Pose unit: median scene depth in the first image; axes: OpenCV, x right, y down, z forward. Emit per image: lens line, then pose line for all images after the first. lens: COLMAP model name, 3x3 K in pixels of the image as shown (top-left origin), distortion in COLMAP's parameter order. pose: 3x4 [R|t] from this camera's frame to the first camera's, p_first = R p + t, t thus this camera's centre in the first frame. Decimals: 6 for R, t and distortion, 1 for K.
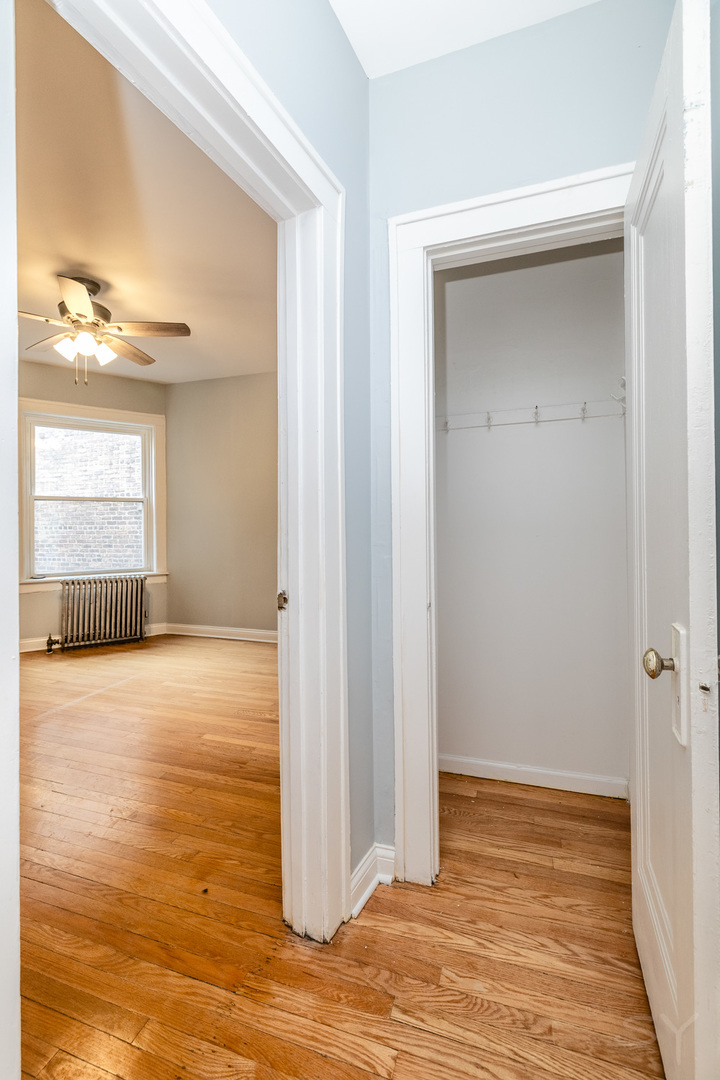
lens RADIAL K [[473.3, 0, 356.4], [0, 473.3, 523.2], [0, 0, 1]] dist [0.001935, 0.000641]
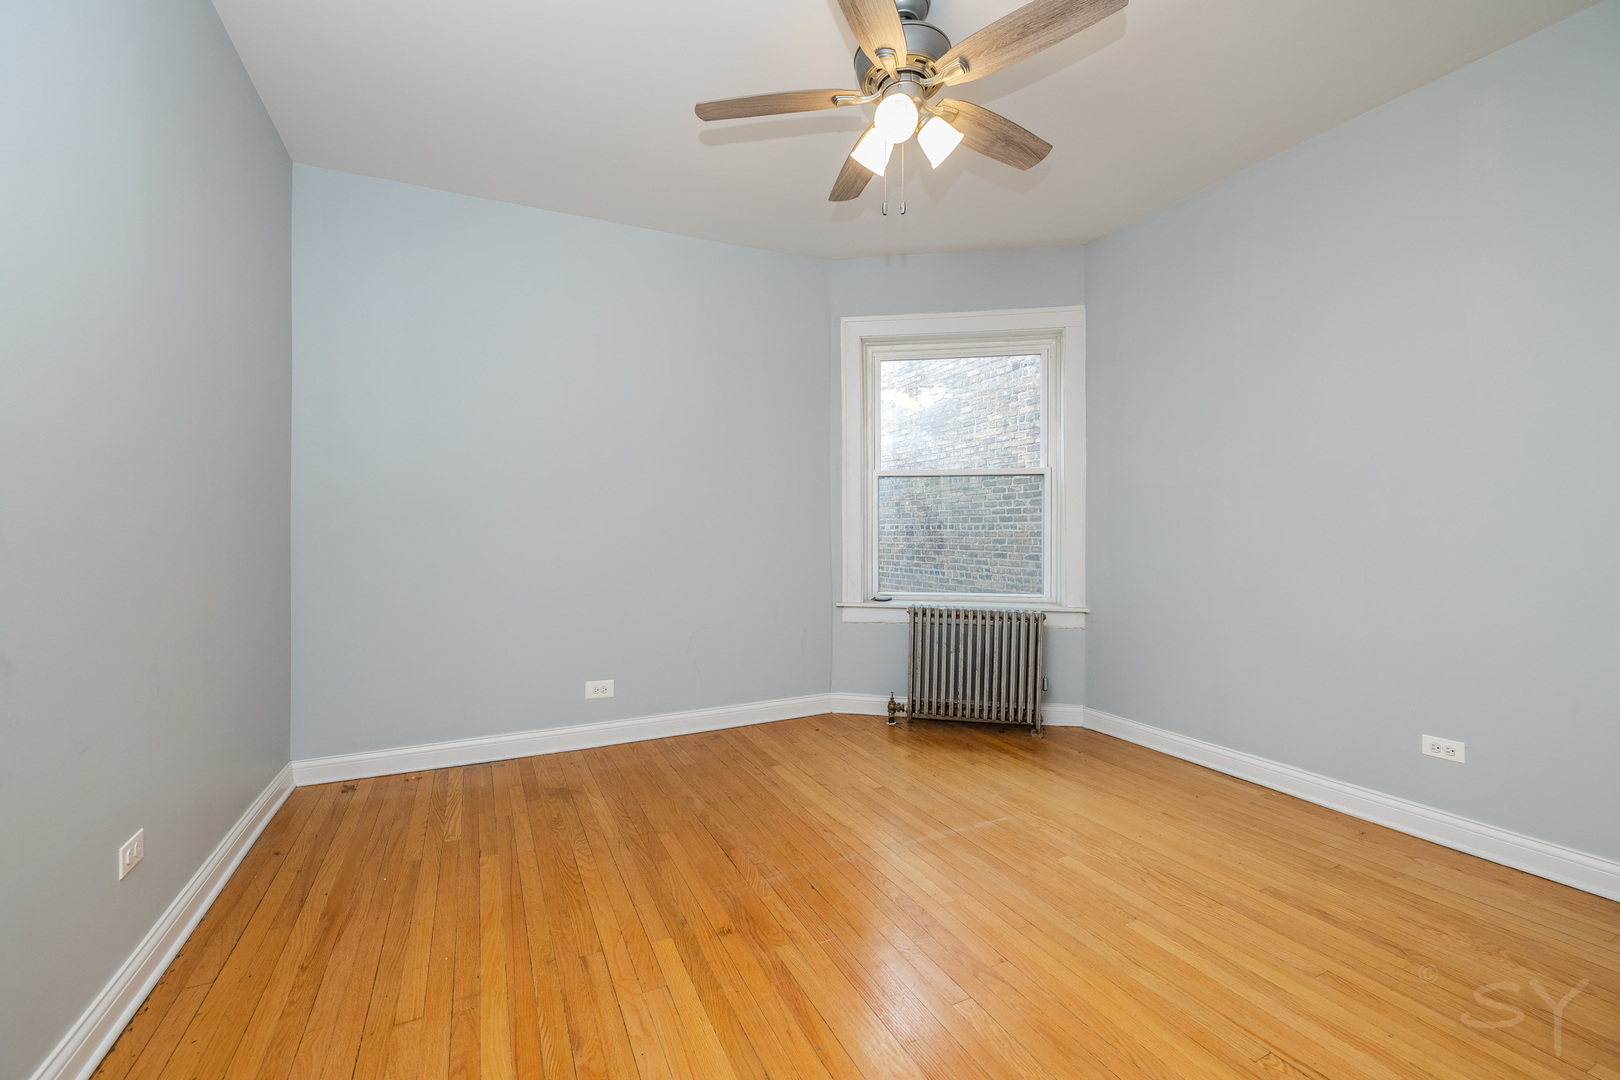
lens RADIAL K [[694.4, 0, 806.8], [0, 694.4, 526.6], [0, 0, 1]] dist [0.000649, 0.000682]
pose [[0.705949, 0.006675, -0.708231, -0.078437], [-0.008743, 0.999962, 0.000710, 0.016956], [0.708208, 0.005691, 0.705981, 0.248574]]
